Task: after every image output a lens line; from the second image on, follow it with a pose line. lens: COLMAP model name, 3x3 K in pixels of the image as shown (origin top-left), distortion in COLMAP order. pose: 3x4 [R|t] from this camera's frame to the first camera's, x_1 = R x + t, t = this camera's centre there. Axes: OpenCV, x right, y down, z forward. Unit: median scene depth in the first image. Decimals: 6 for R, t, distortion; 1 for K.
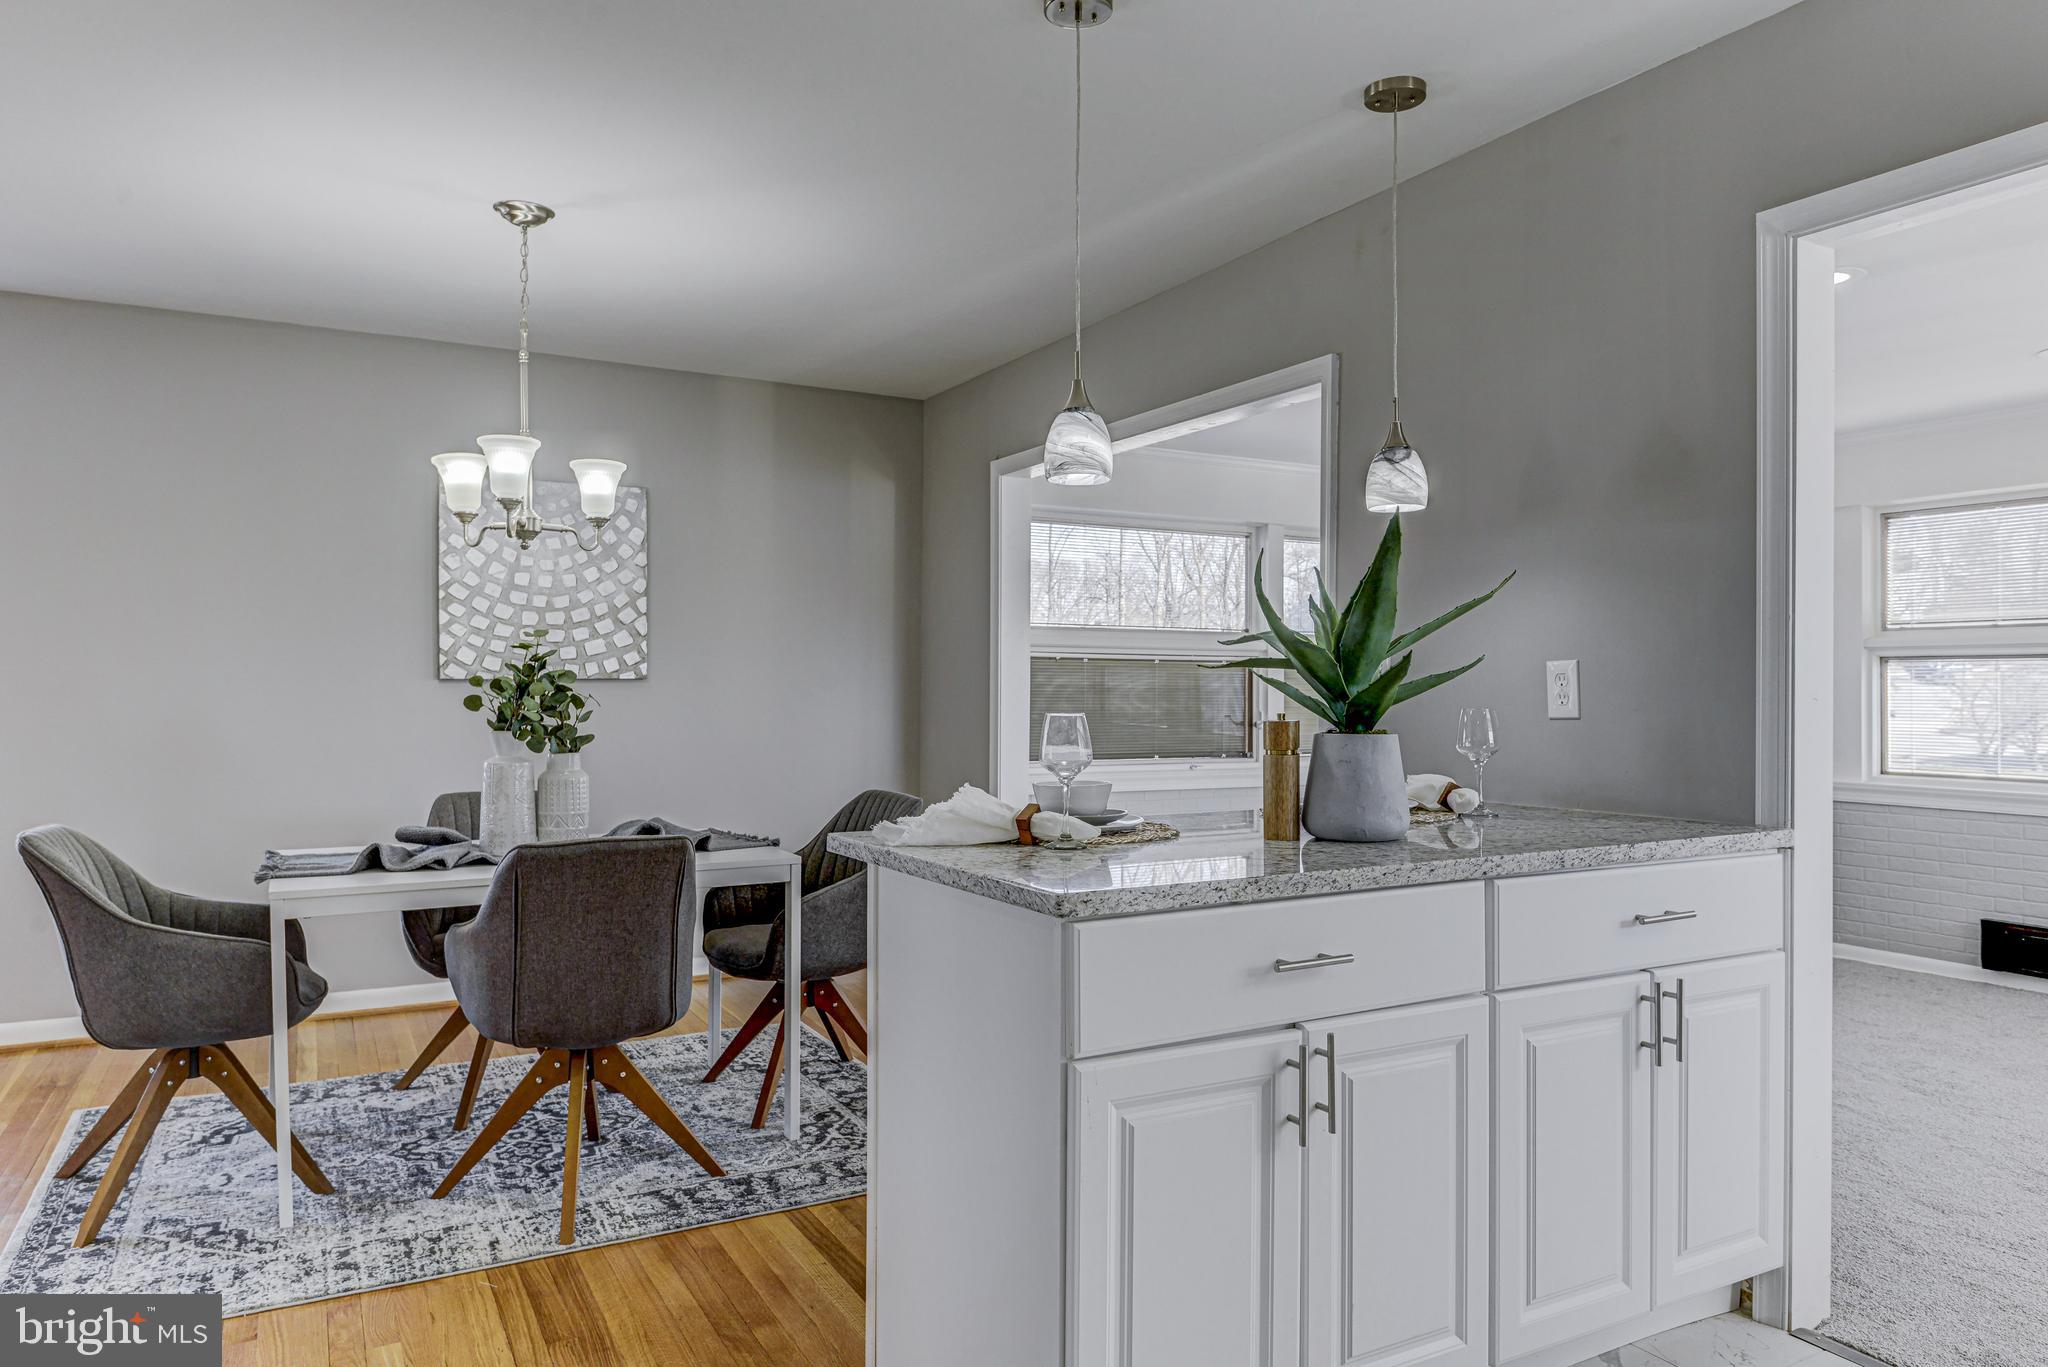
lens RADIAL K [[1301.4, 0, 1004.6], [0, 1301.4, 679.3], [0, 0, 1]] dist [-0.004282, -0.009804]
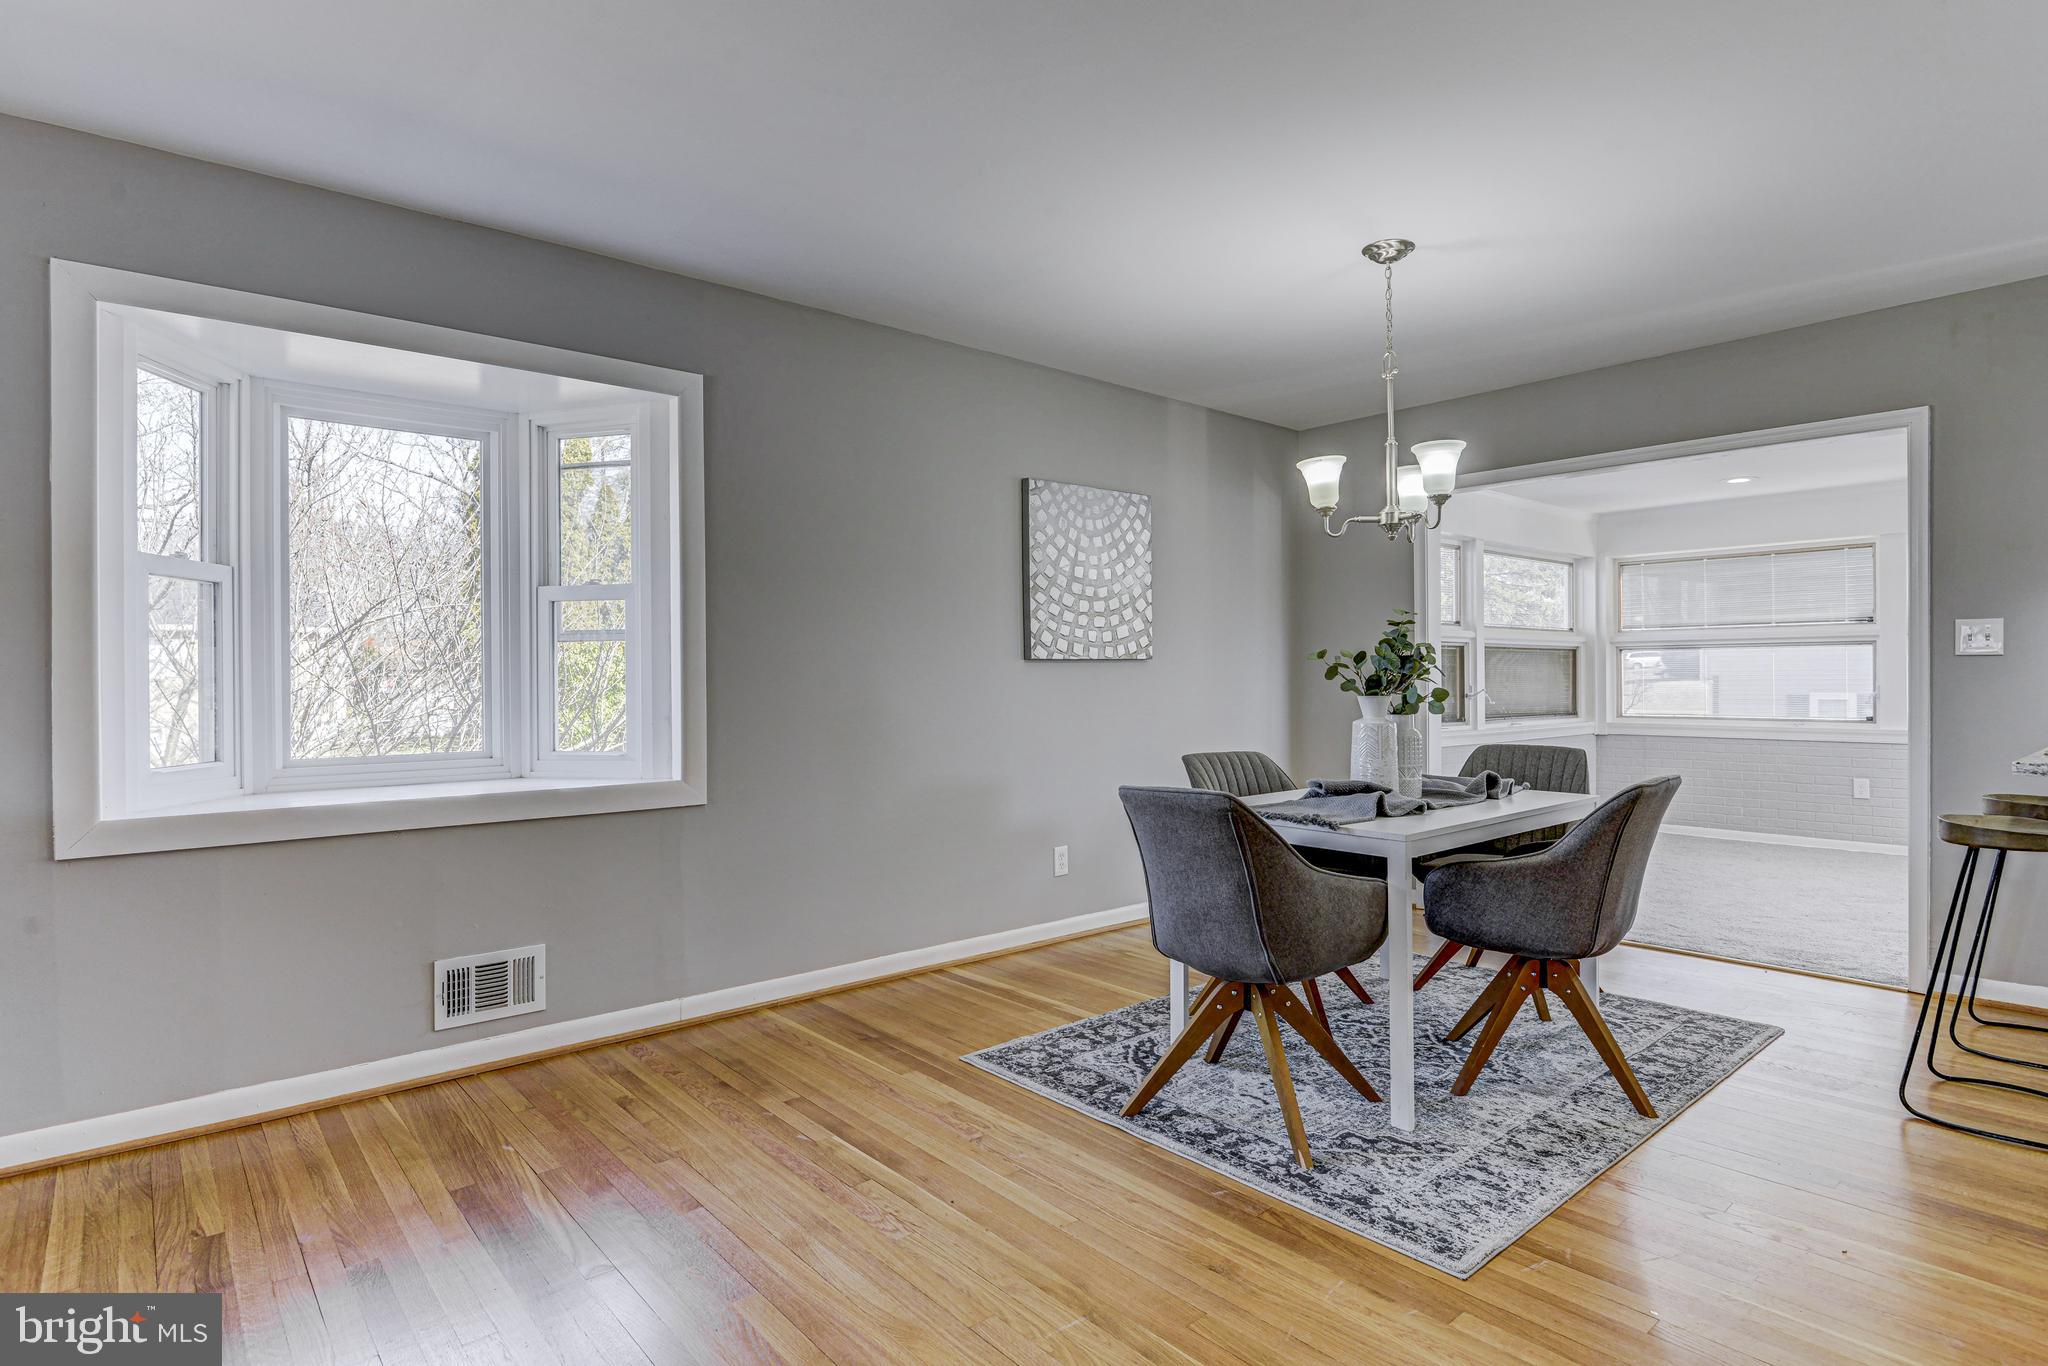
lens RADIAL K [[1059.1, 0, 1011.7], [0, 1059.1, 679.4], [0, 0, 1]] dist [-0.011481, -0.001051]
pose [[0.978638, -0.009211, 0.205383, -1.028631], [0.007806, 0.999940, 0.007646, 0.016895], [-0.205442, -0.005879, 0.978652, 0.160289]]
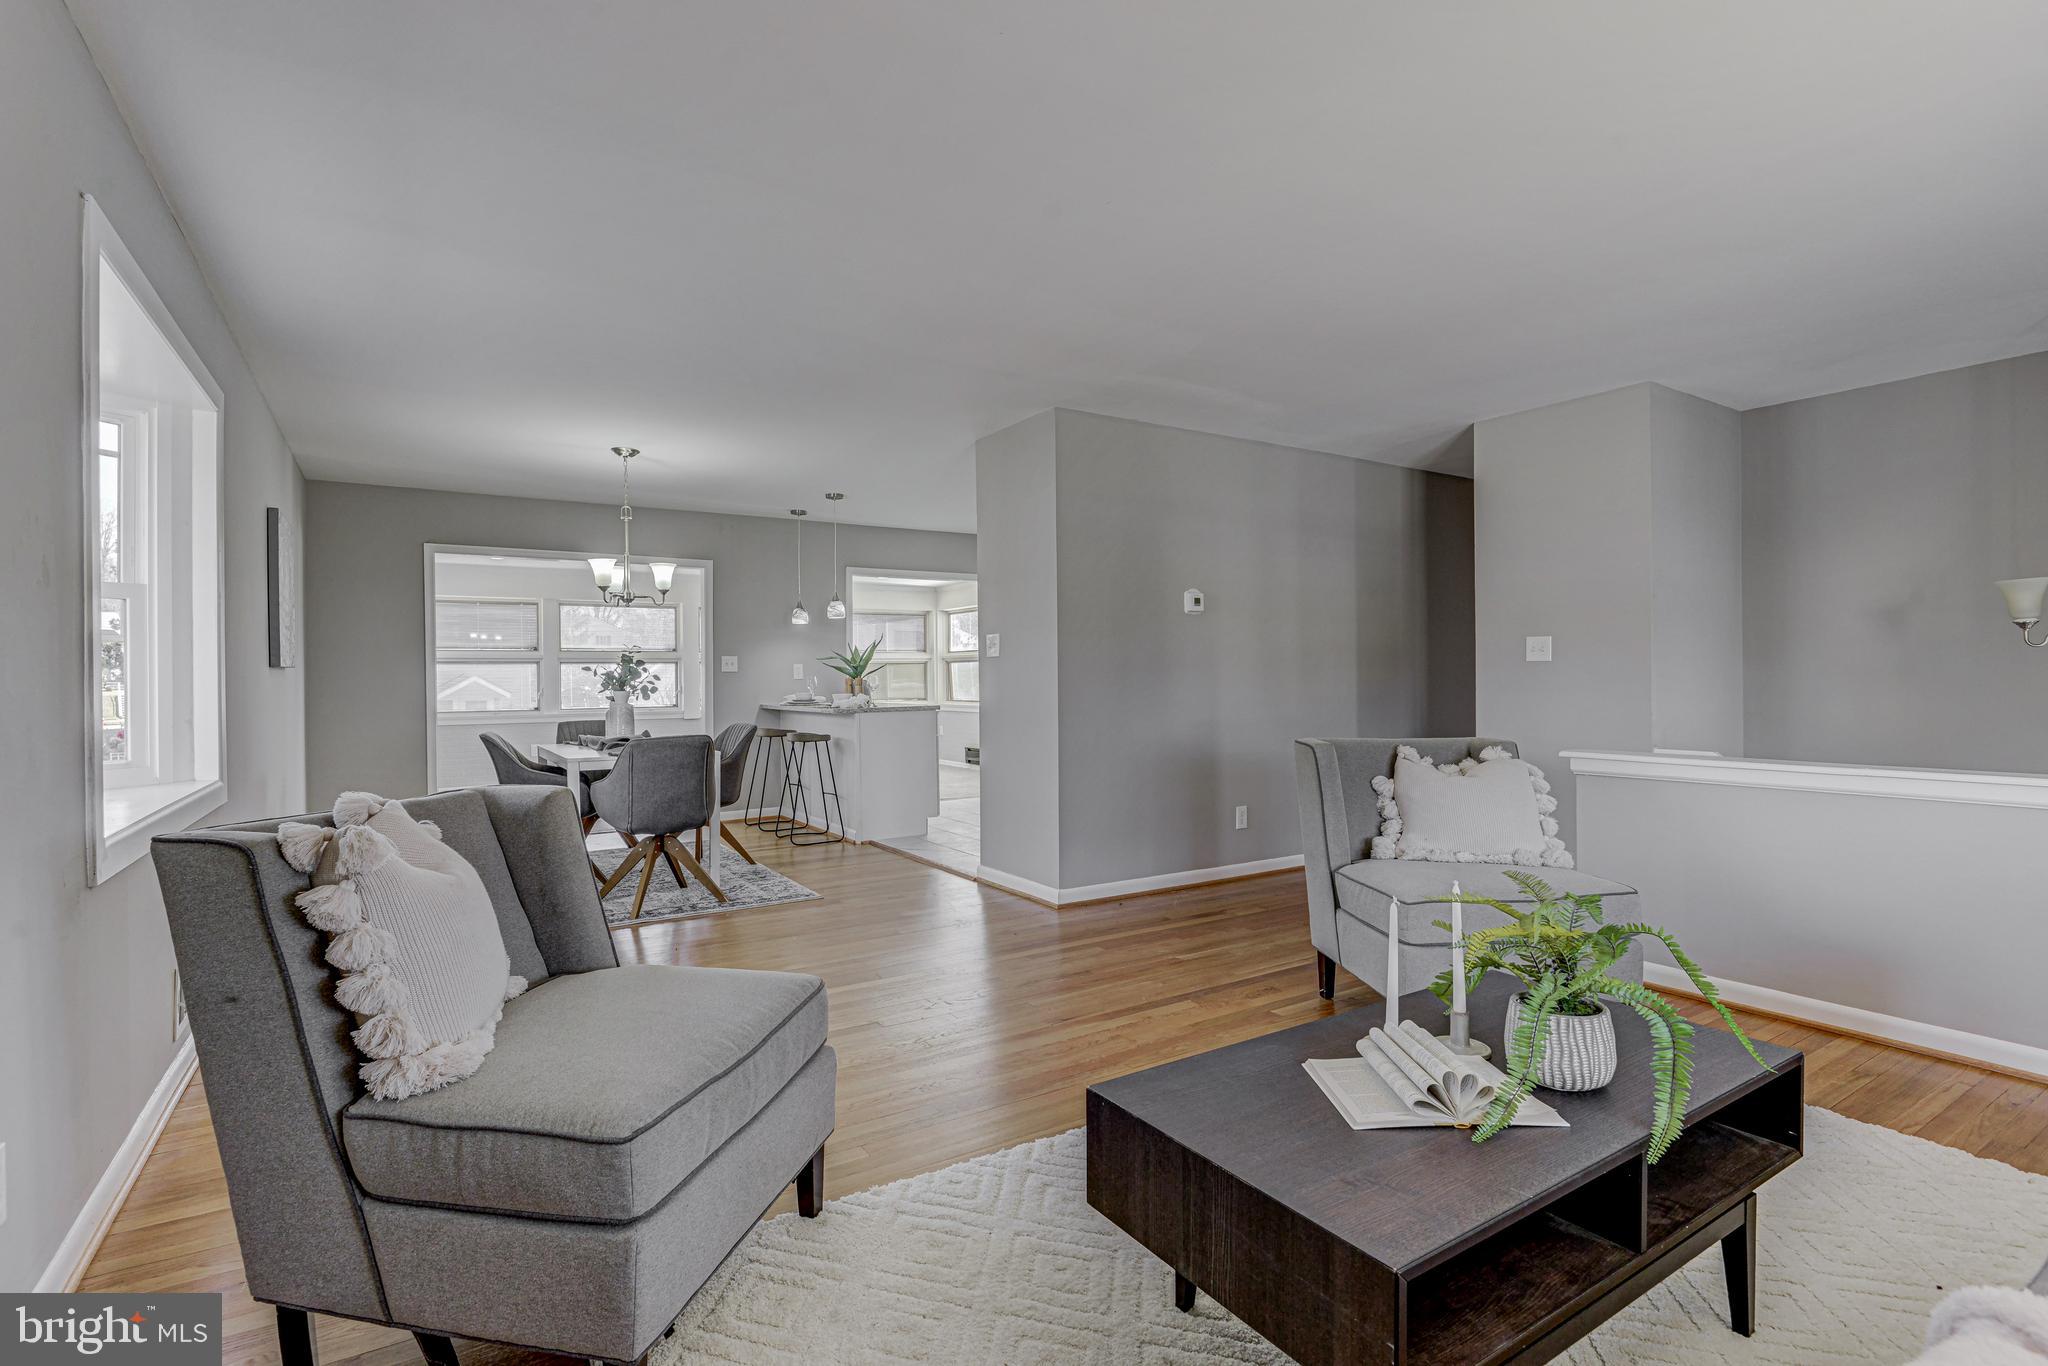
lens RADIAL K [[963.0, 0, 1035.8], [0, 963.0, 683.6], [0, 0, 1]] dist [-0.004409, -0.002837]
pose [[-0.078813, -0.008370, 0.996854, -2.339724], [0.001908, 0.999962, 0.008547, 0.019312], [-0.996888, 0.002575, -0.078794, 0.497566]]
